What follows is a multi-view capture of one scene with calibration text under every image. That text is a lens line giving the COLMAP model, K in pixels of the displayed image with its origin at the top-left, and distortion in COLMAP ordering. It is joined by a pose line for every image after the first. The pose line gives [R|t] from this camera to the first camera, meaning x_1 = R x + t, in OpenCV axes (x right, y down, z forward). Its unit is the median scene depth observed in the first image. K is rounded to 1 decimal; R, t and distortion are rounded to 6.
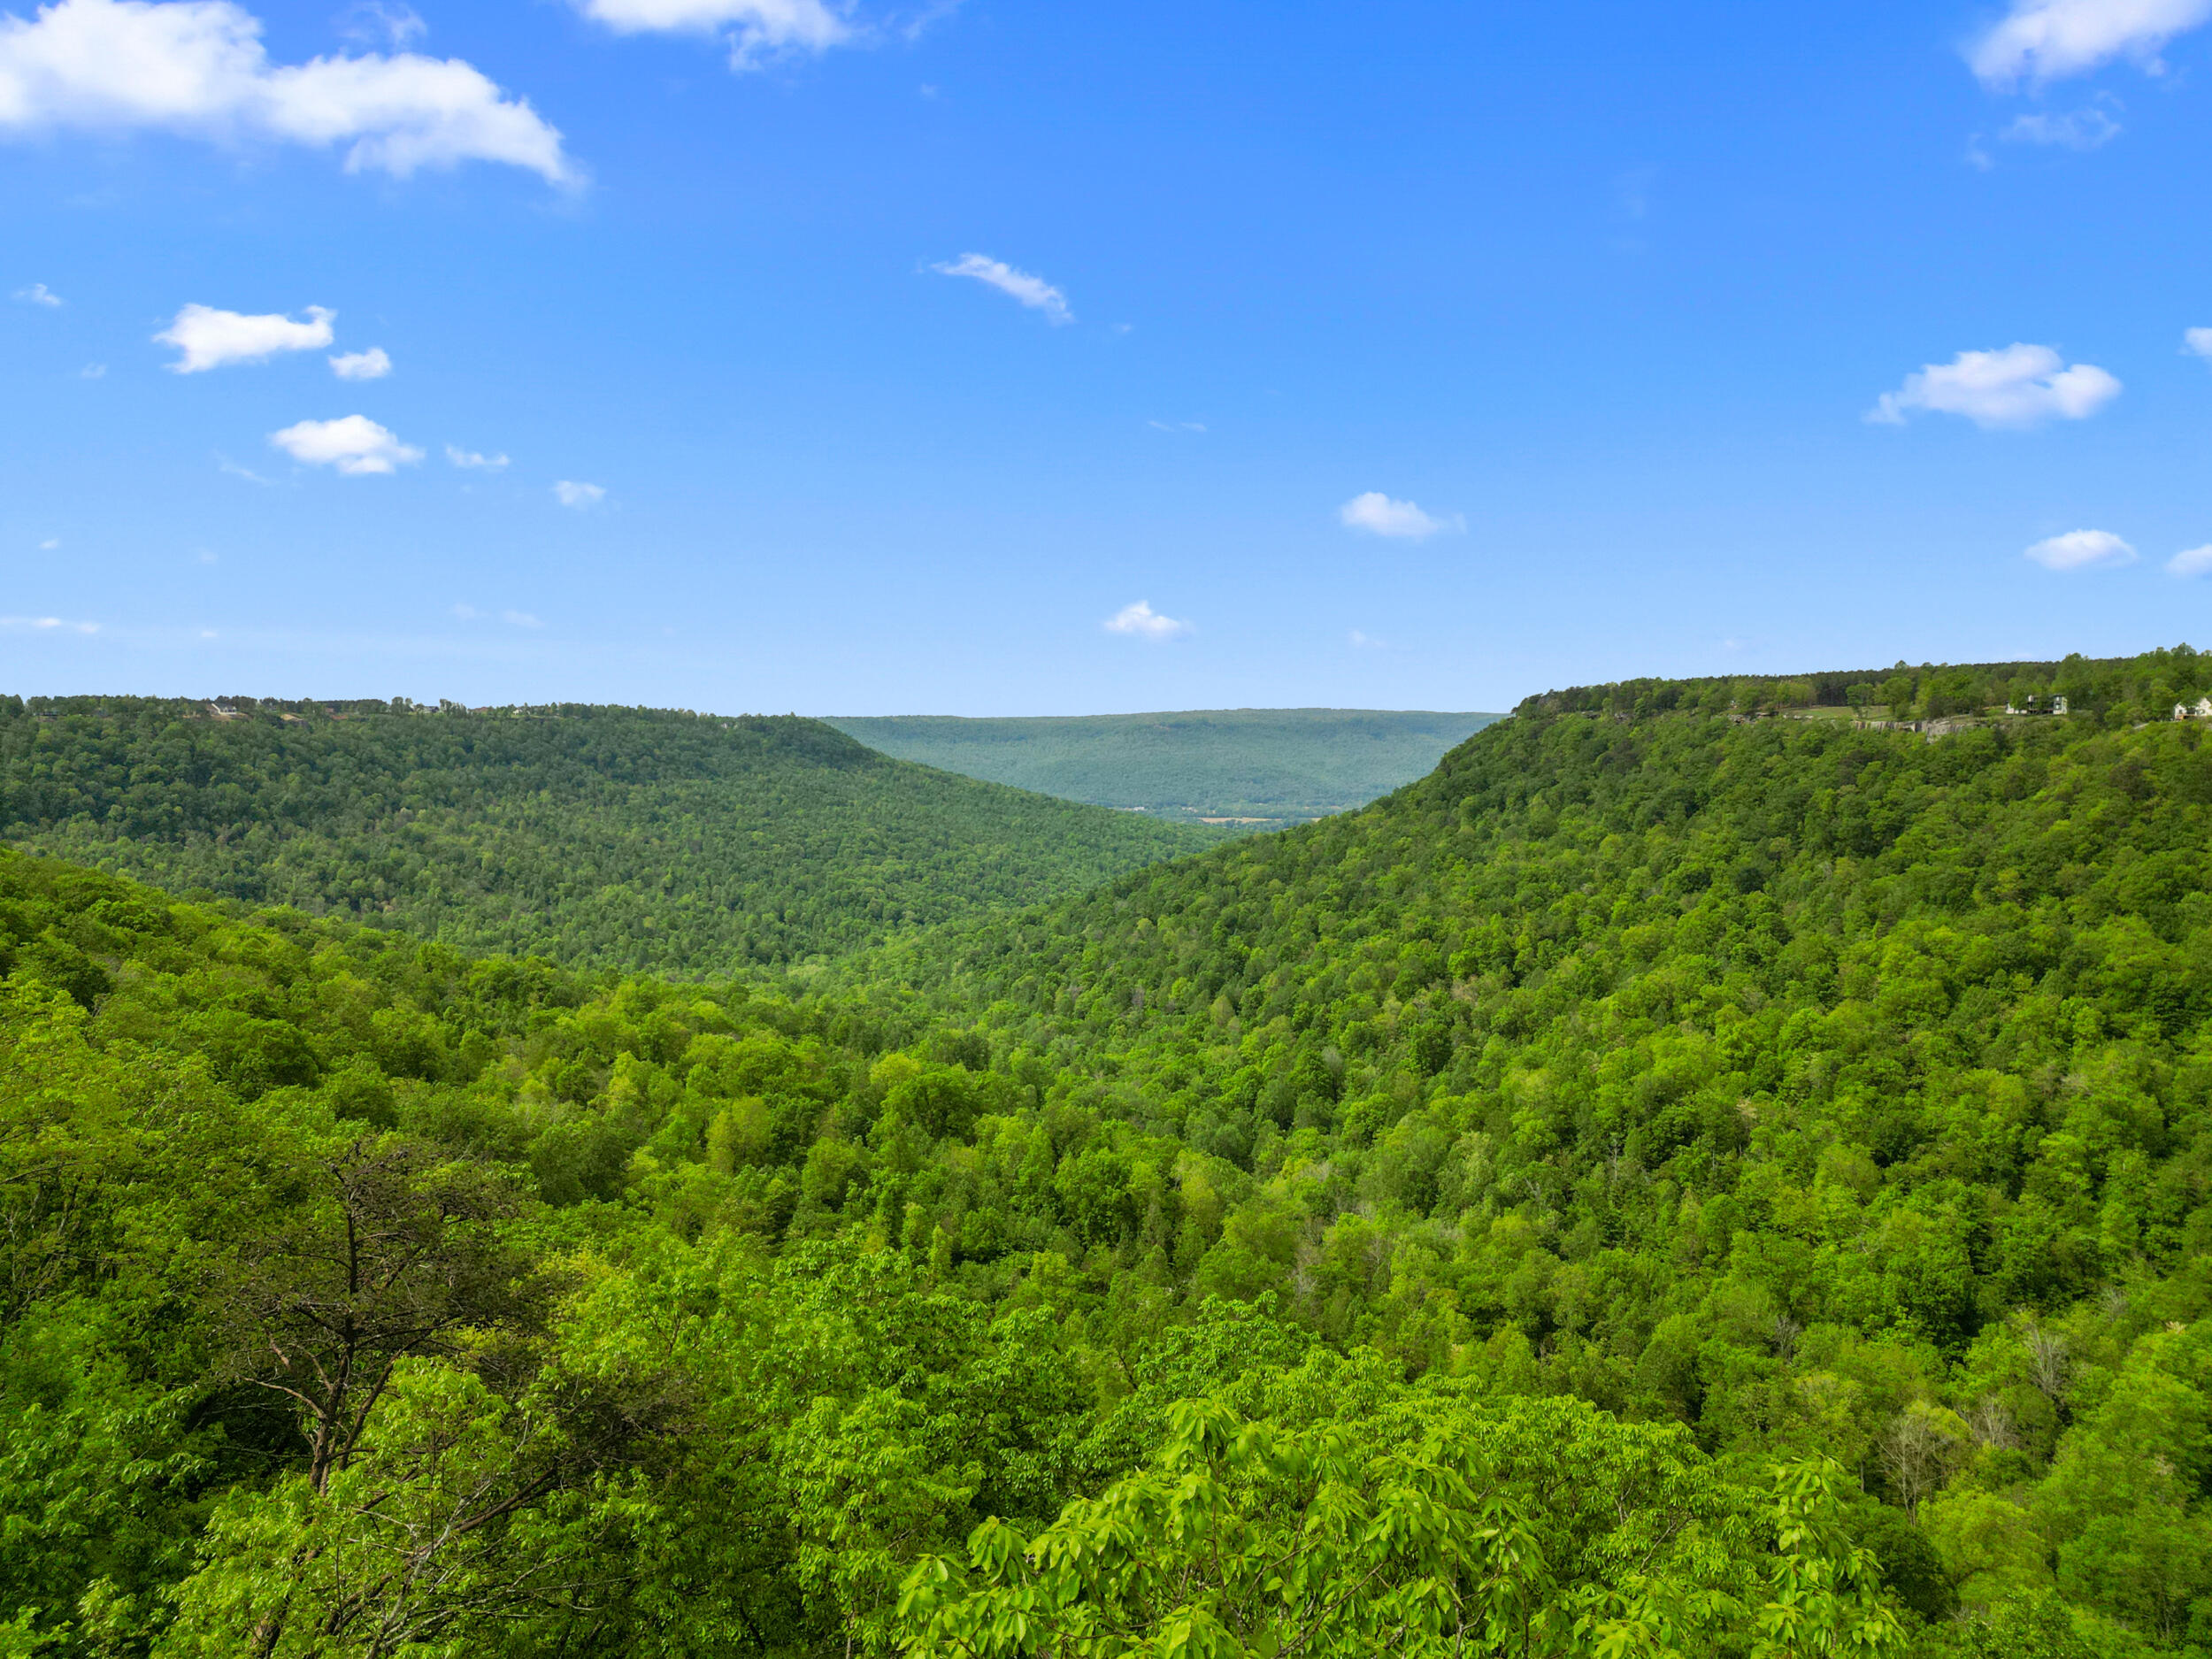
lens RADIAL K [[1537.4, 0, 1098.6], [0, 1537.4, 839.5], [0, 0, 1]] dist [0.078411, -0.064397]
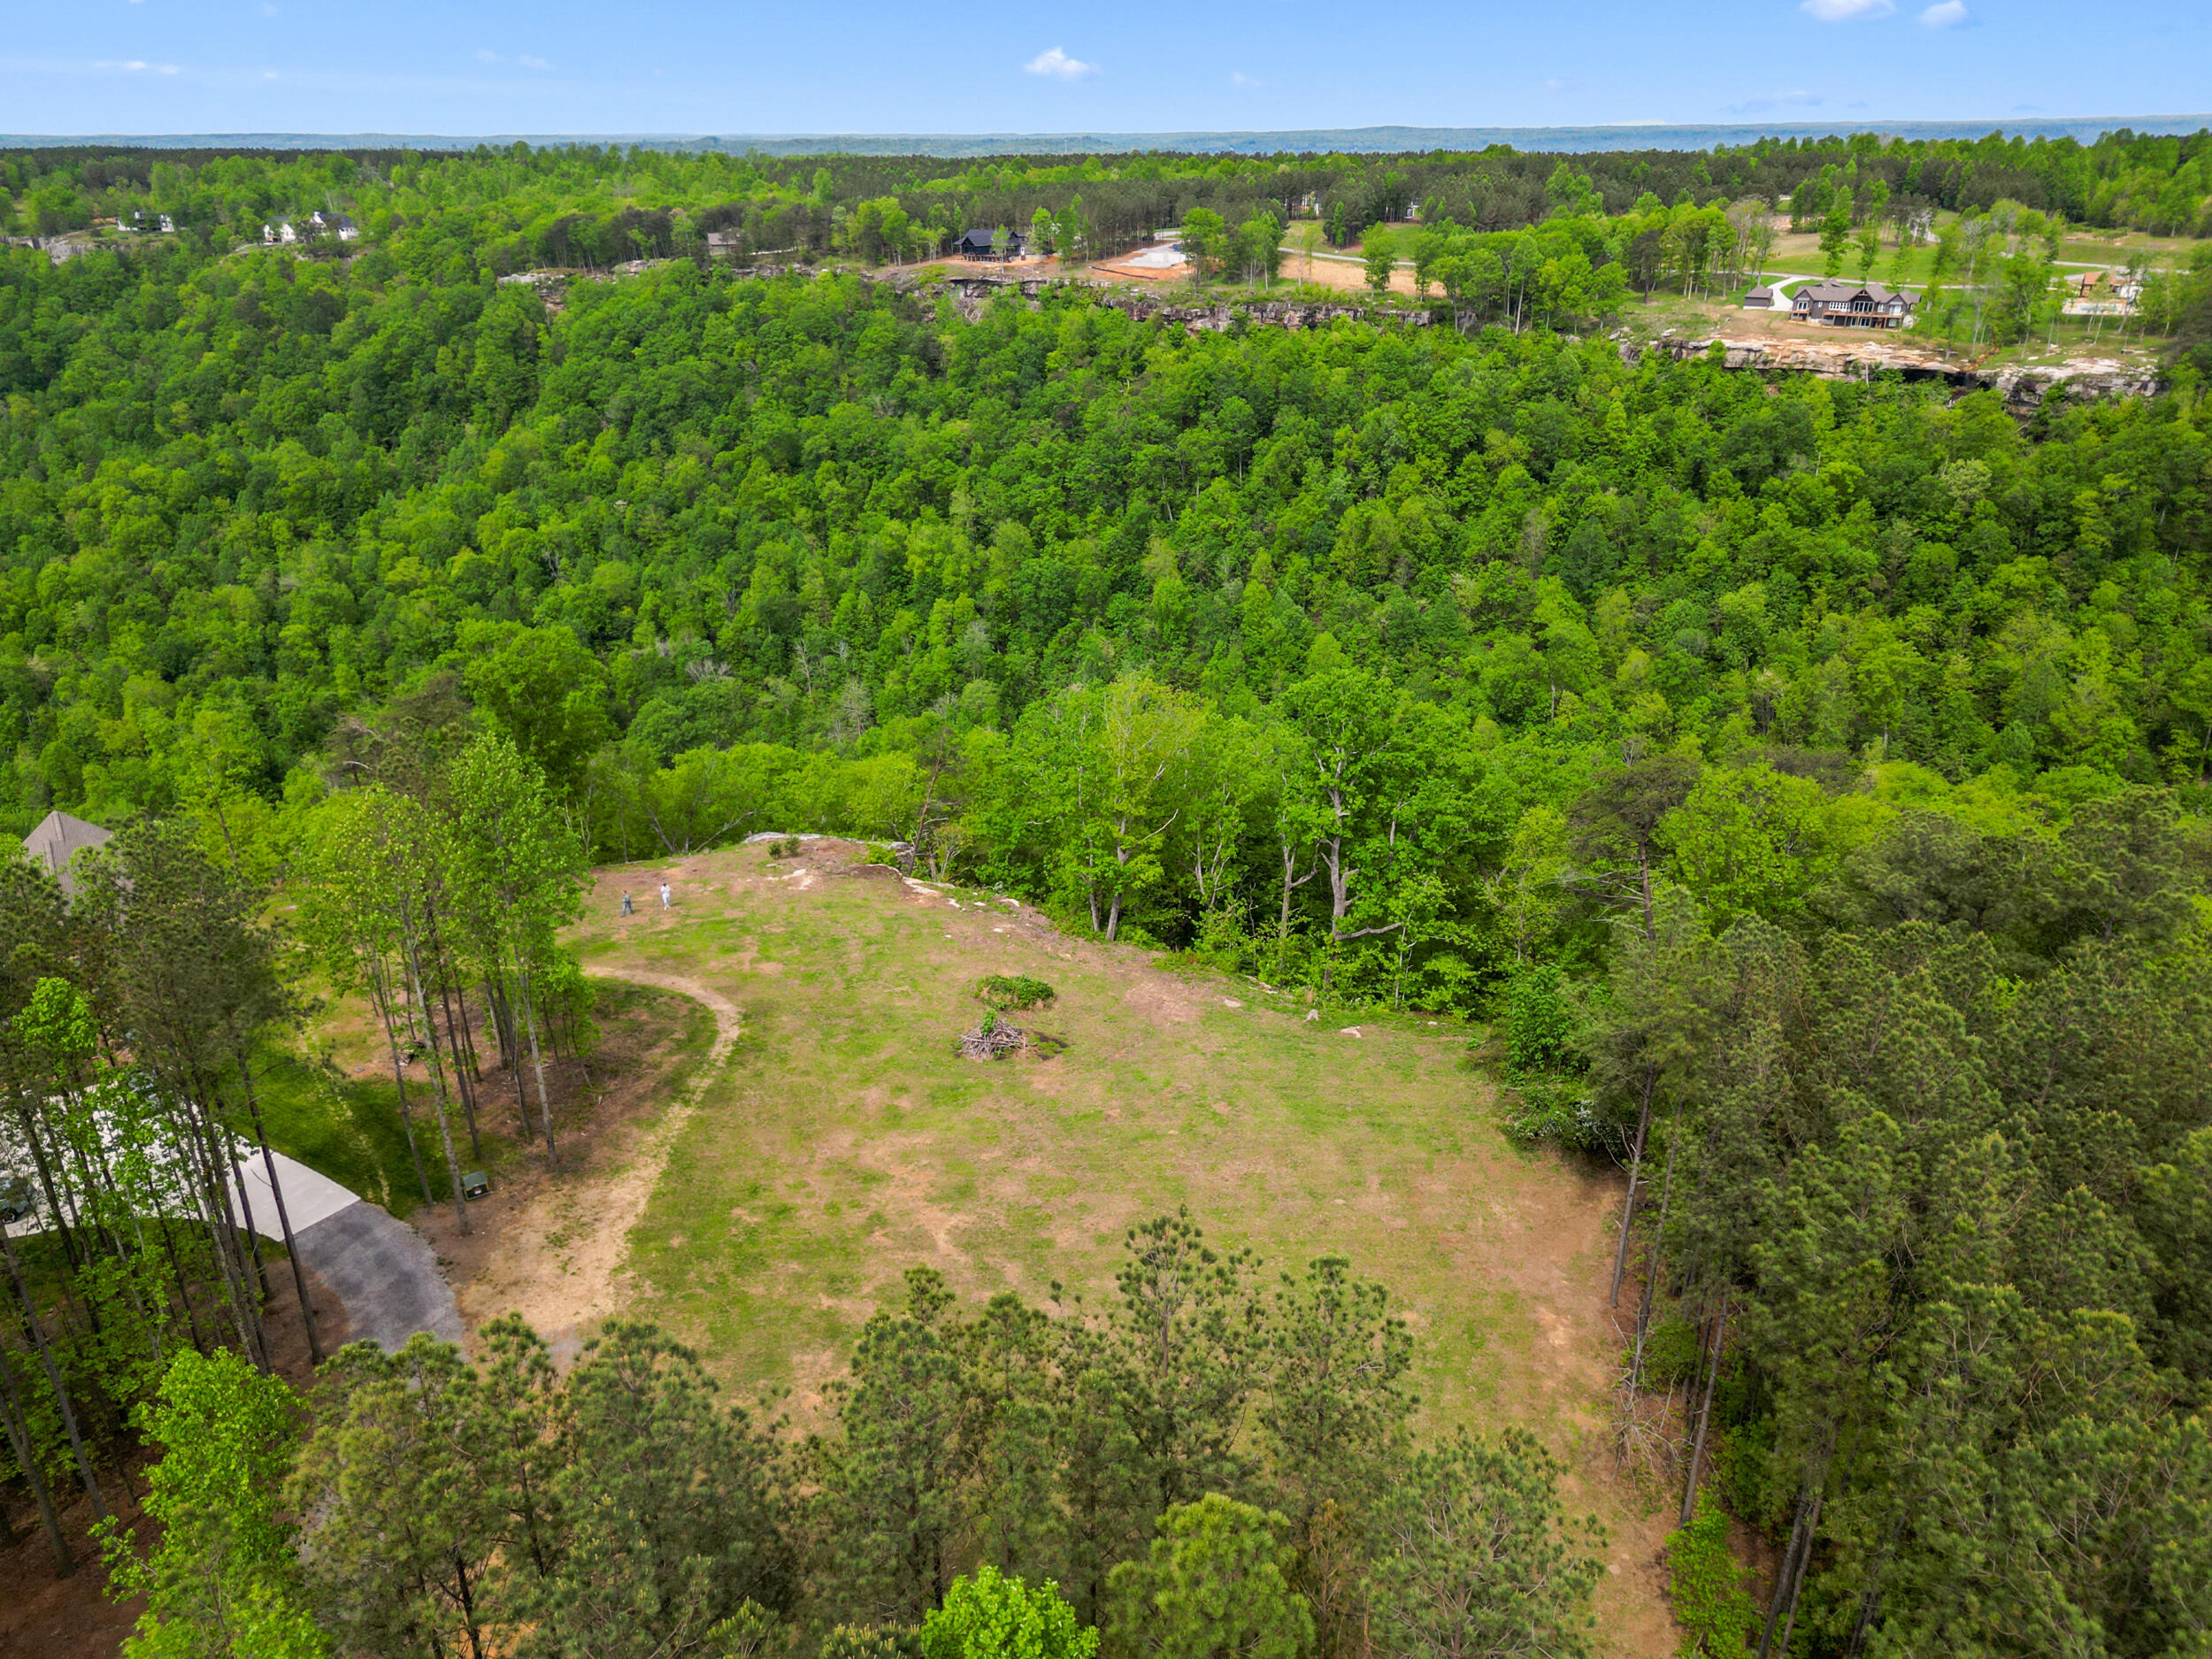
lens RADIAL K [[1537.4, 0, 1108.8], [0, 1537.4, 832.9], [0, 0, 1]] dist [0.078411, -0.064397]
pose [[0.481715, -0.356550, 0.800514, -0.098990], [0.070245, 0.926258, 0.370287, -0.048578], [-0.873508, -0.122141, 0.471238, -0.142326]]
